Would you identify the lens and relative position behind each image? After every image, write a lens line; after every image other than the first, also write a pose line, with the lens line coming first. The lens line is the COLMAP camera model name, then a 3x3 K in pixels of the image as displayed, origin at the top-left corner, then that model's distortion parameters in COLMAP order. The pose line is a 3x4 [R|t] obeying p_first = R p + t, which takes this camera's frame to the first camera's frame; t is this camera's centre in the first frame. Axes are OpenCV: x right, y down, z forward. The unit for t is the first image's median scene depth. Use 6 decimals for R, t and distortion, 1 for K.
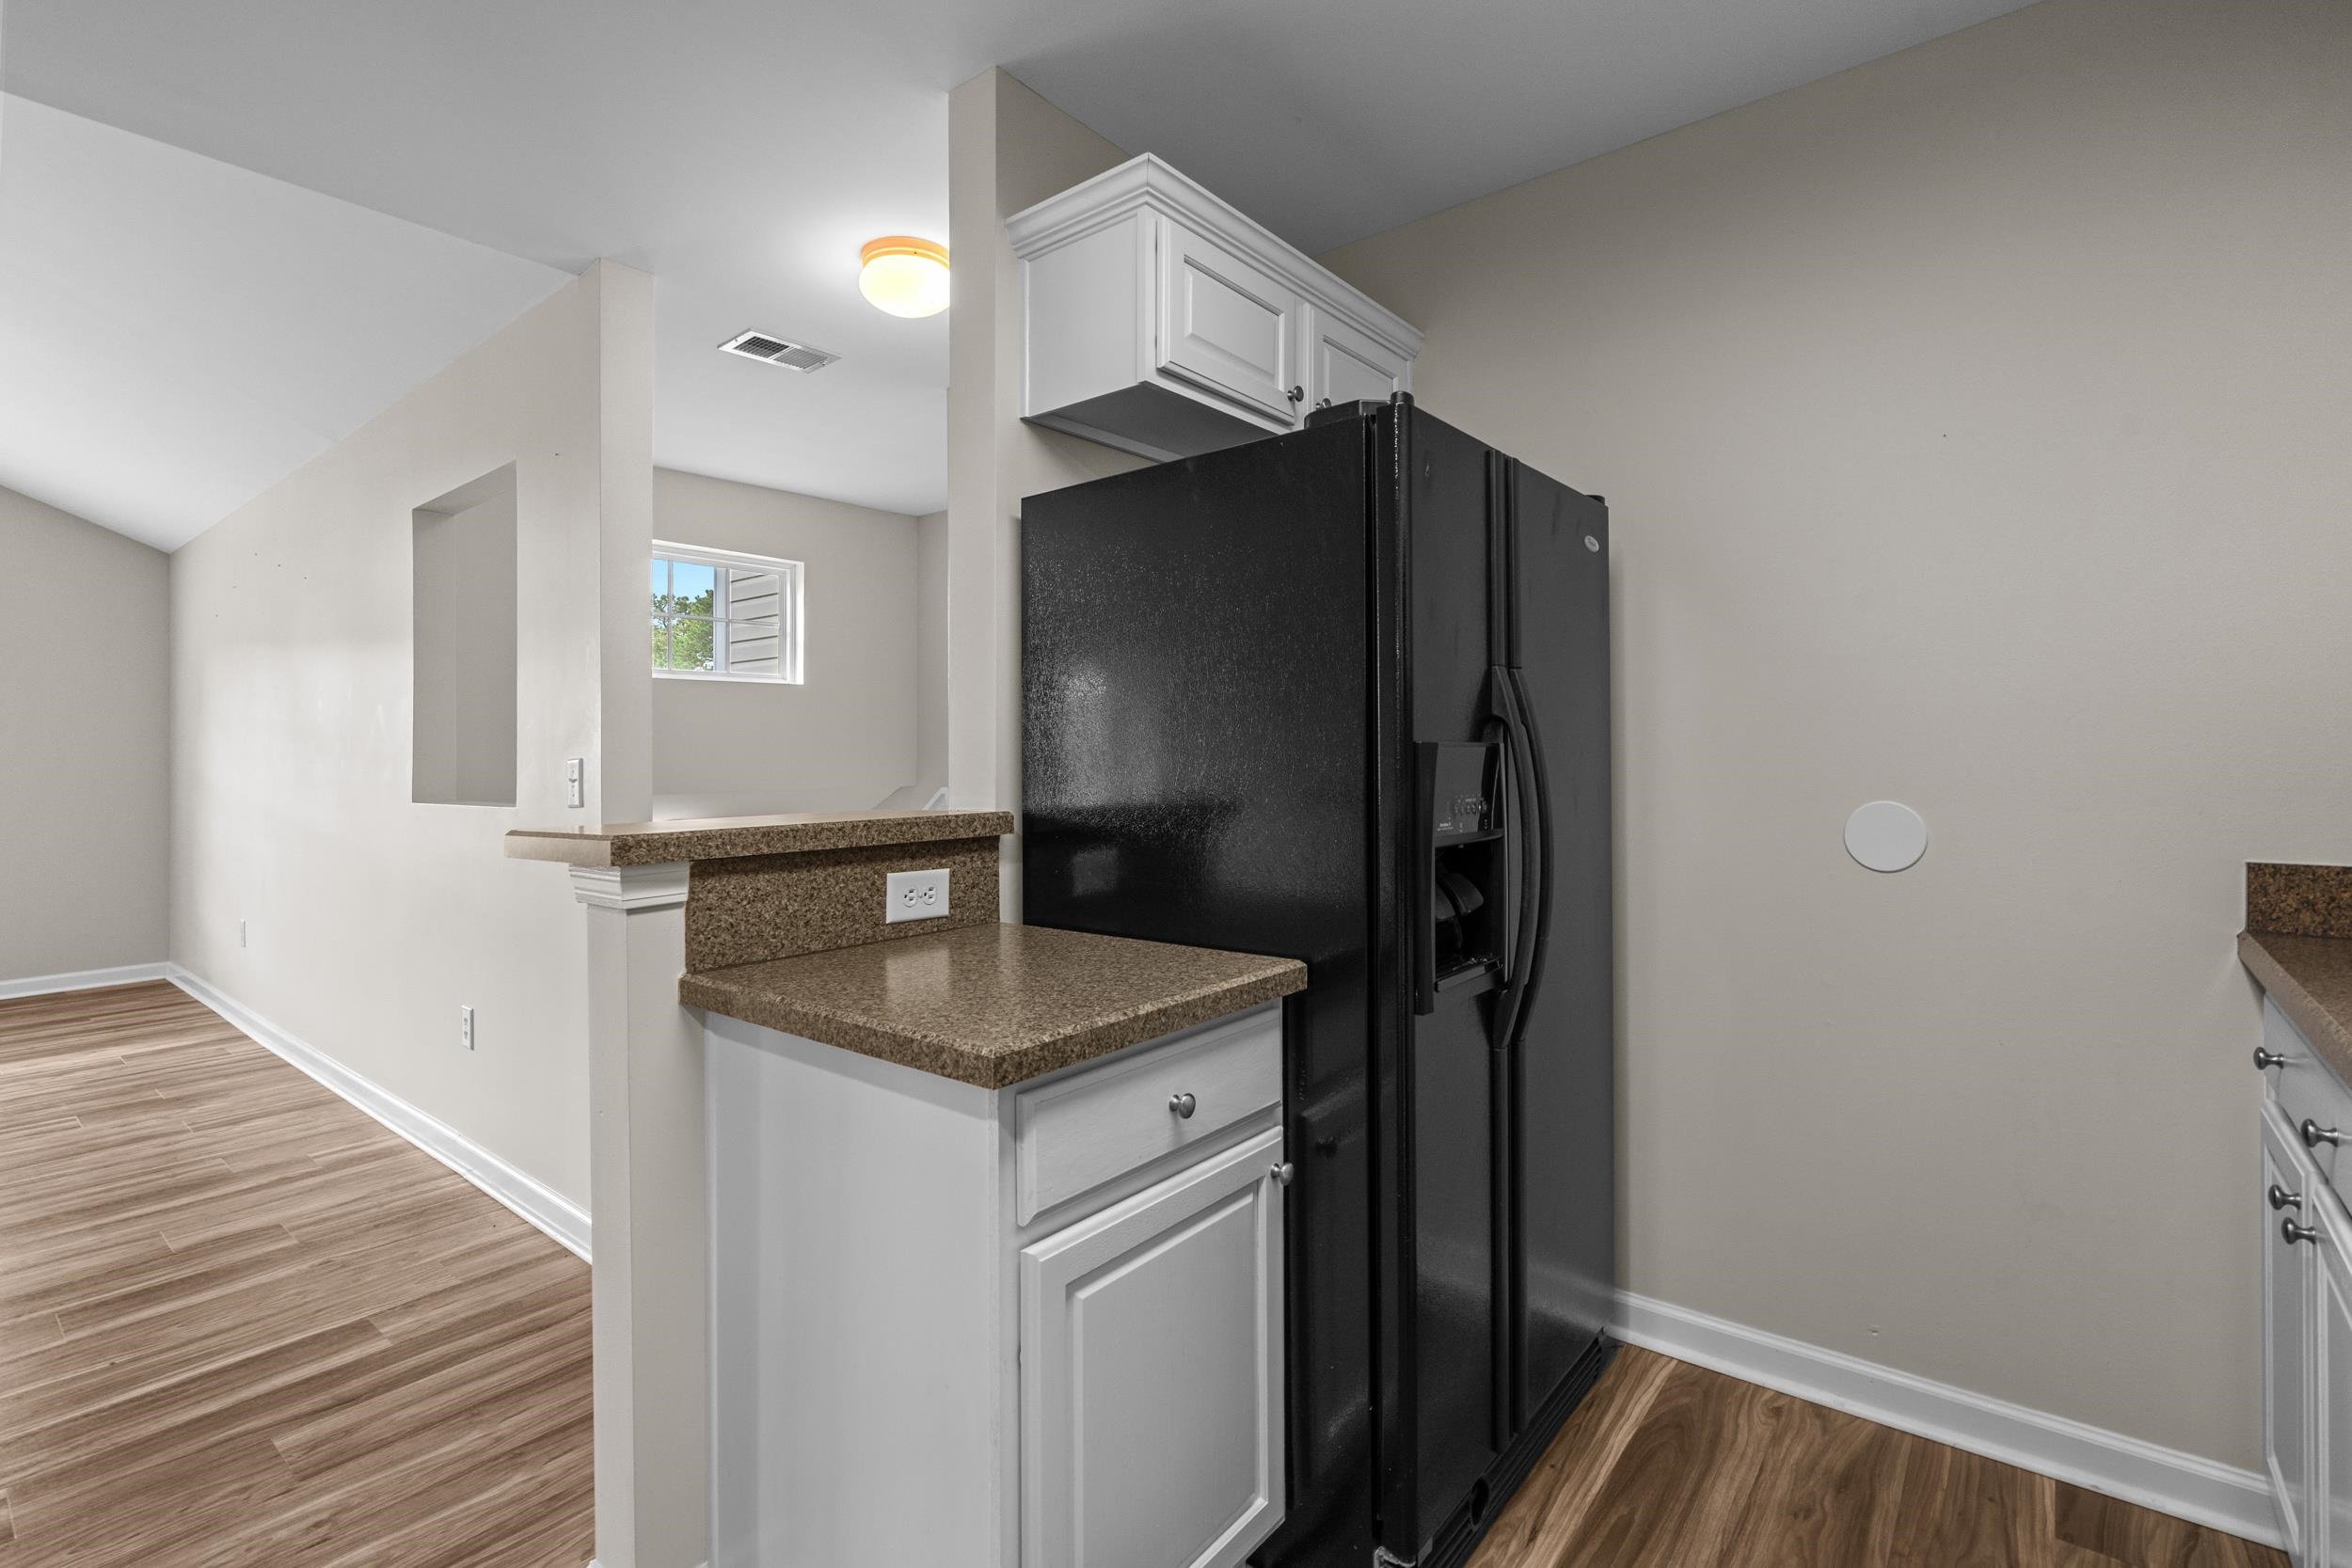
lens RADIAL K [[1069.9, 0, 1182.5], [0, 1069.9, 767.7], [0, 0, 1]] dist [-0.003793, -0.000225]
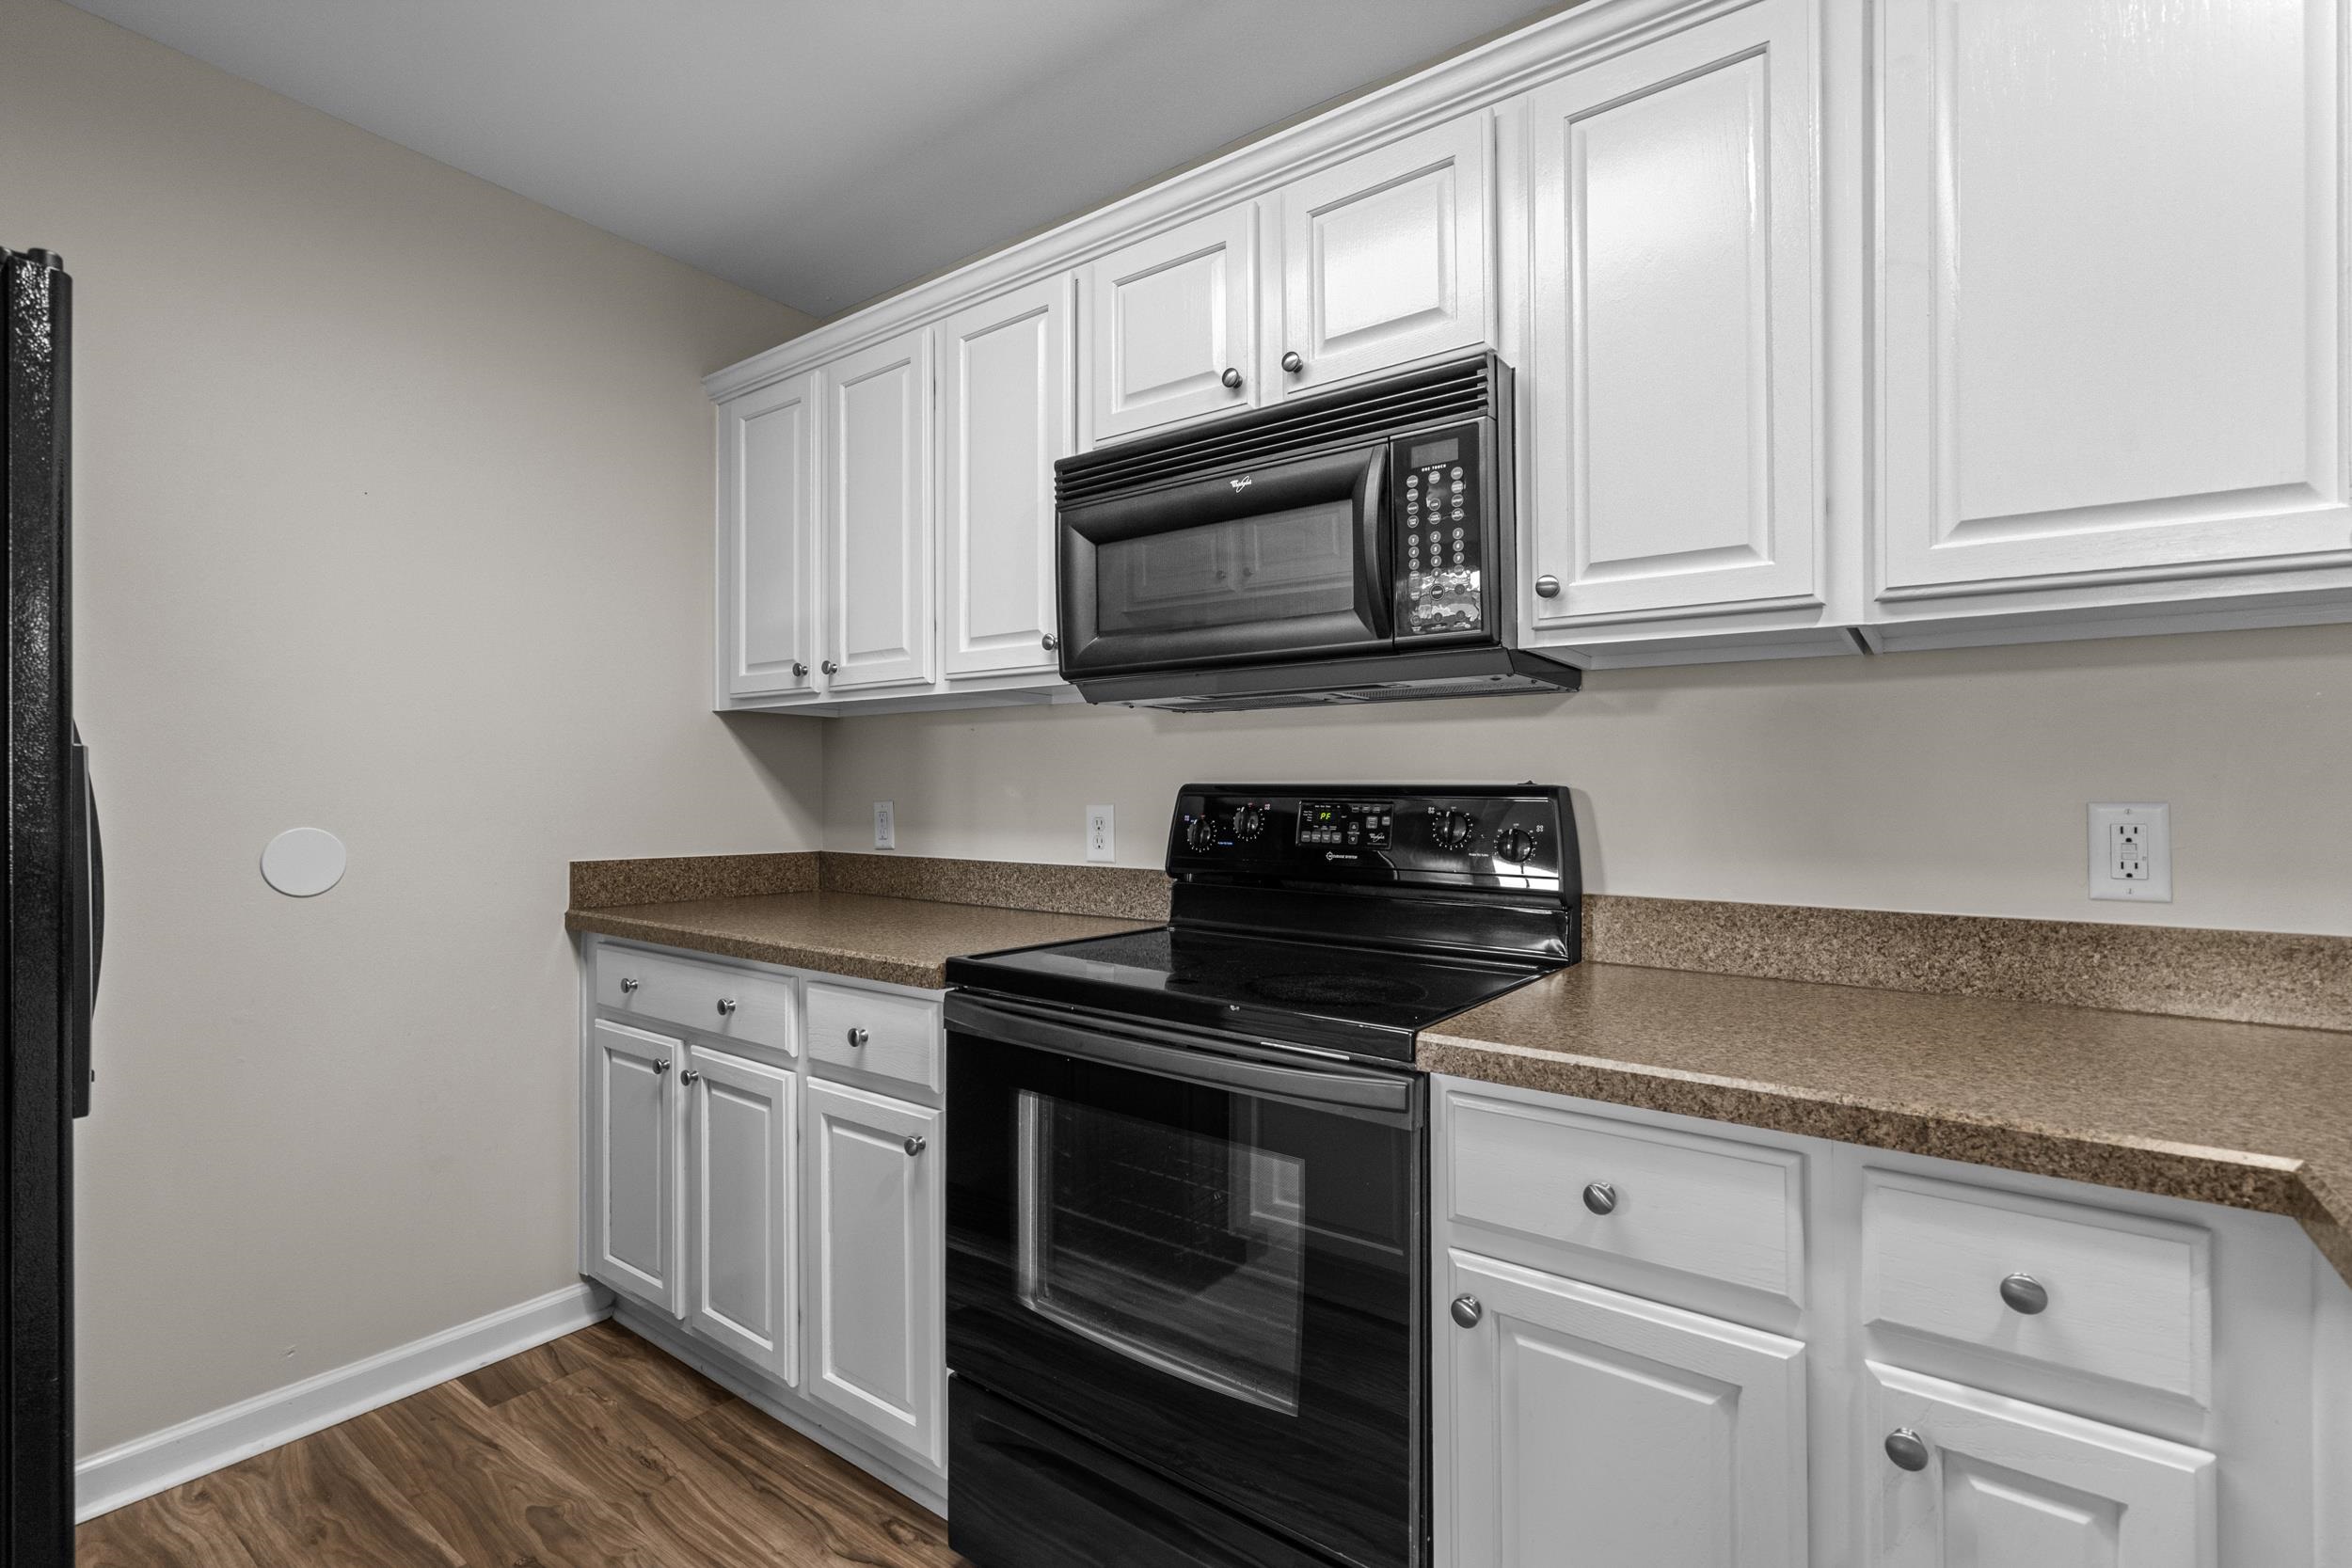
lens RADIAL K [[1069.9, 0, 1178.7], [0, 1069.9, 766.6], [0, 0, 1]] dist [-0.003793, -0.000225]
pose [[-0.031988, 0.026351, 0.999141, -0.451543], [0.005613, 0.999641, -0.026184, 0.001914], [-0.999472, 0.004771, -0.032124, 0.205659]]
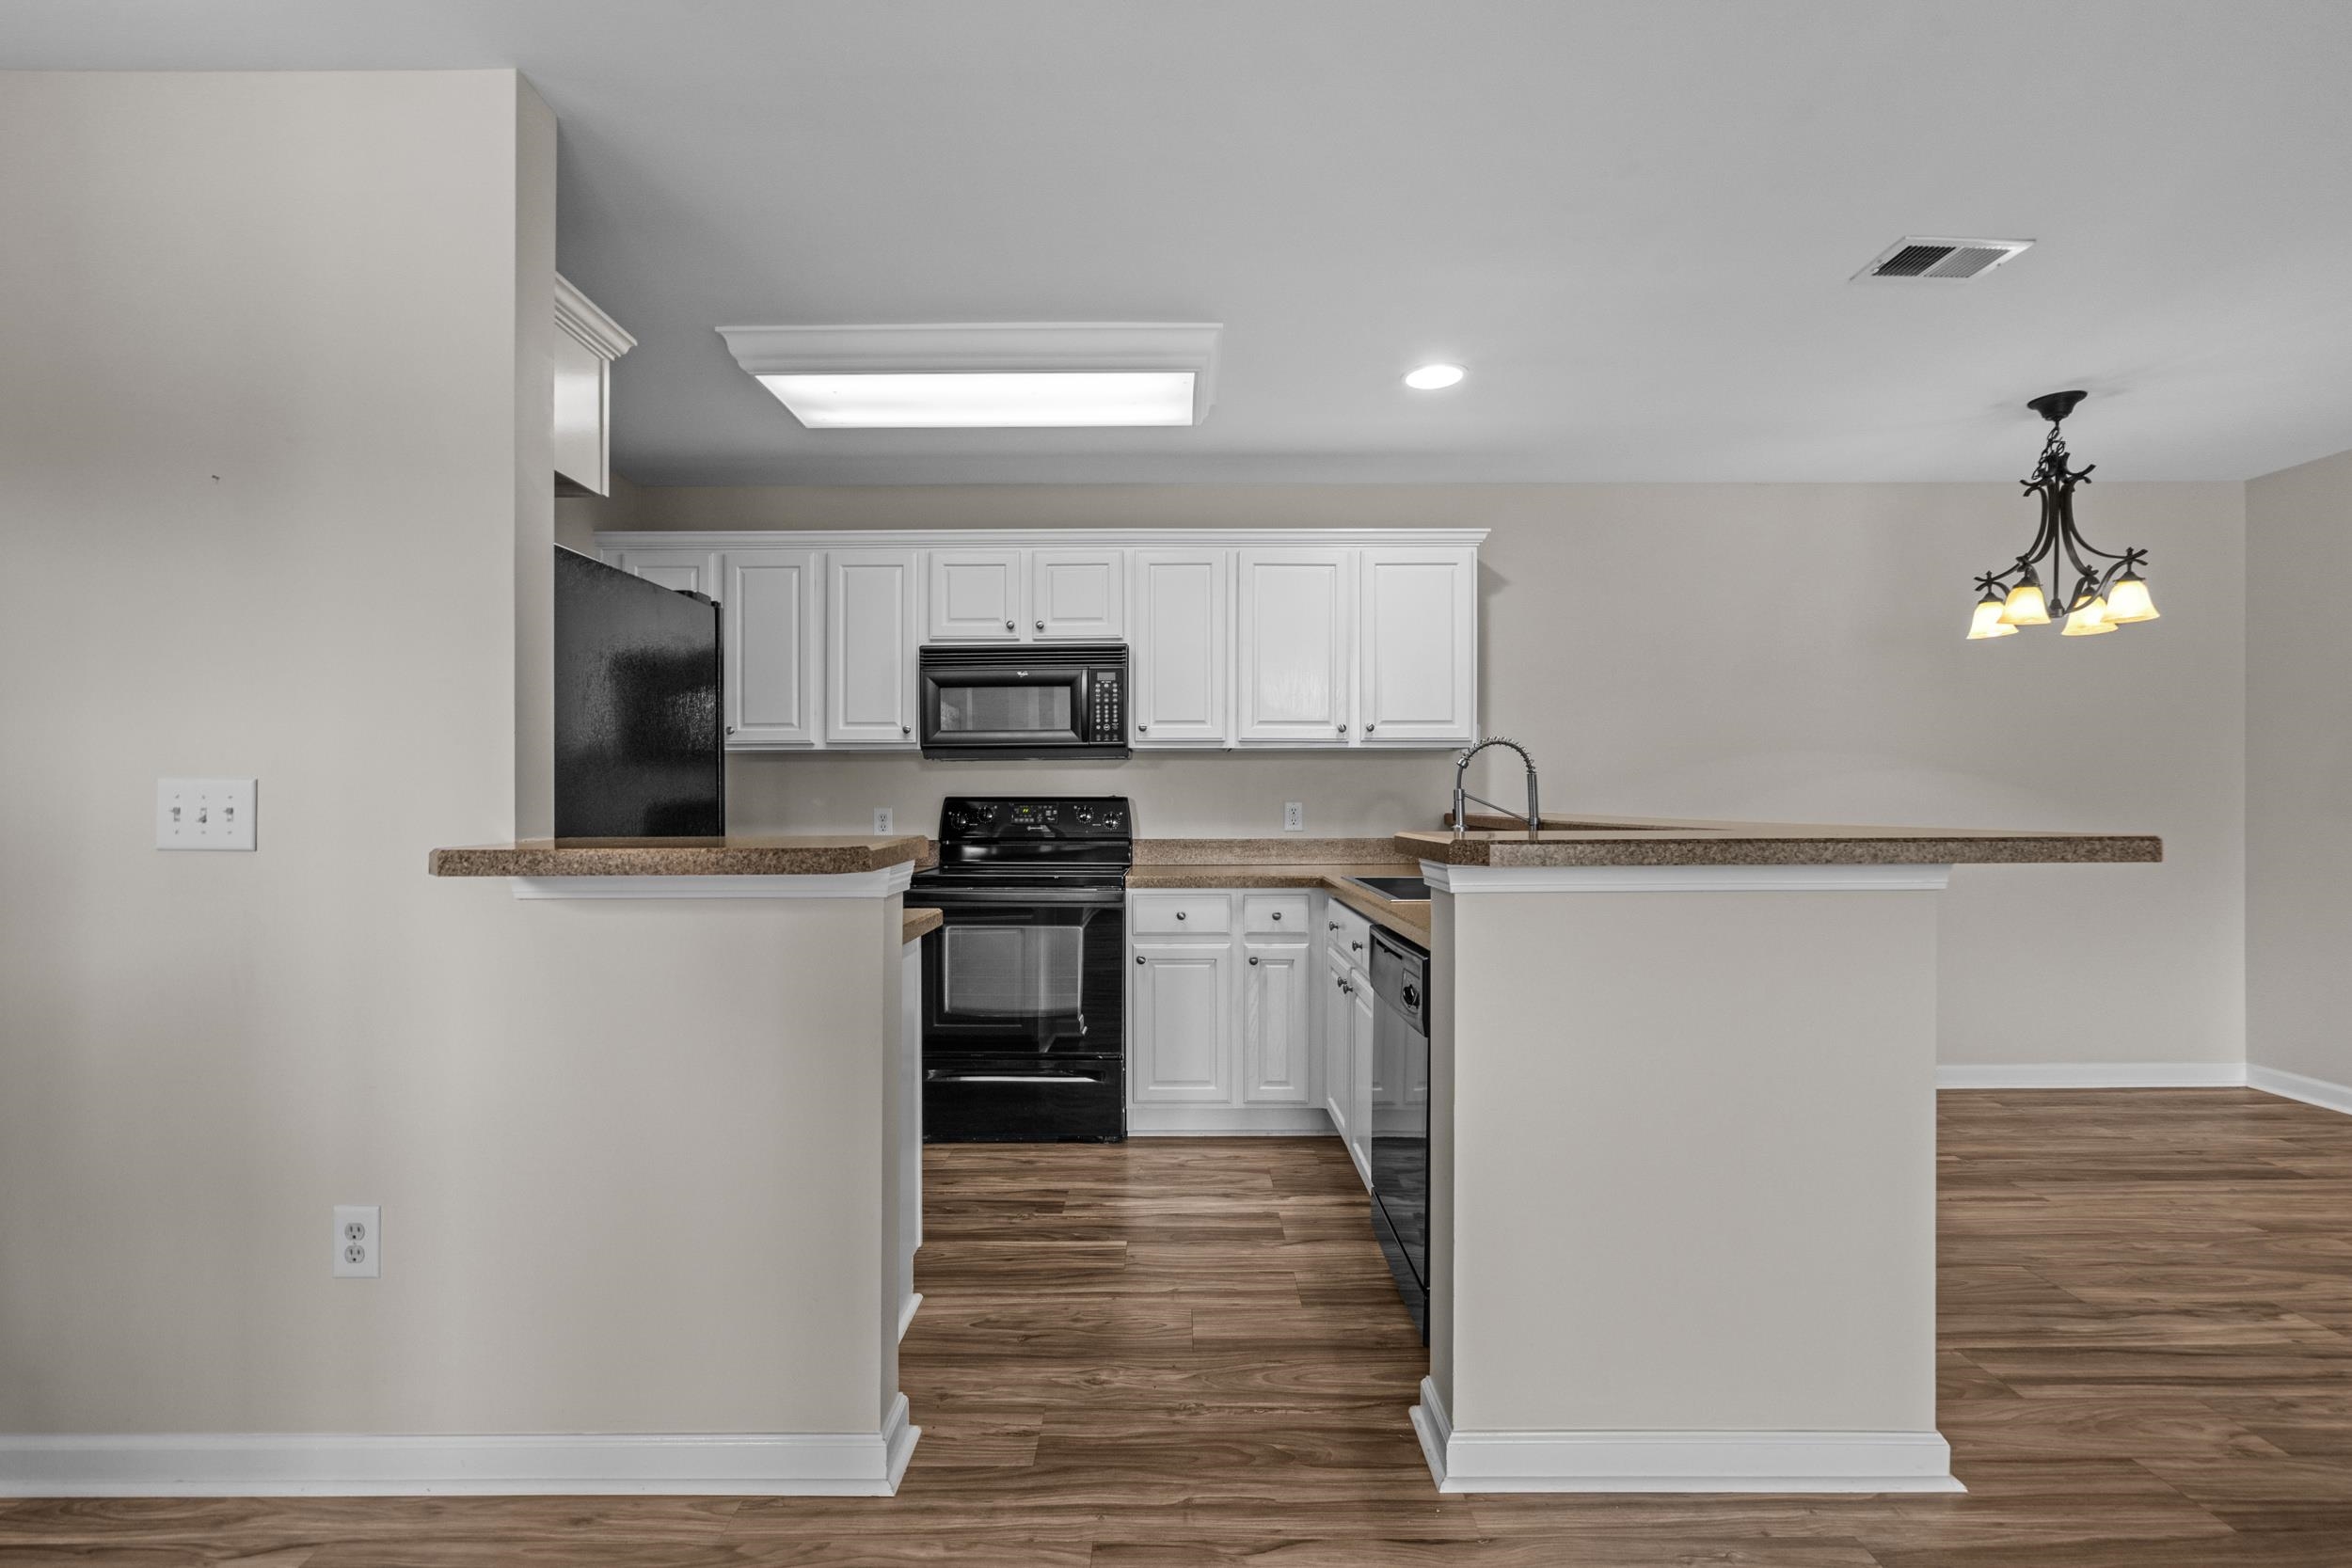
lens RADIAL K [[1069.9, 0, 1182.4], [0, 1069.9, 792.4], [0, 0, 1]] dist [-0.003793, -0.000225]
pose [[-0.617398, 0.012699, 0.786548, -1.037396], [0.013626, 0.999892, -0.005448, 0.001171], [-0.786533, 0.007354, -0.617505, 0.780371]]
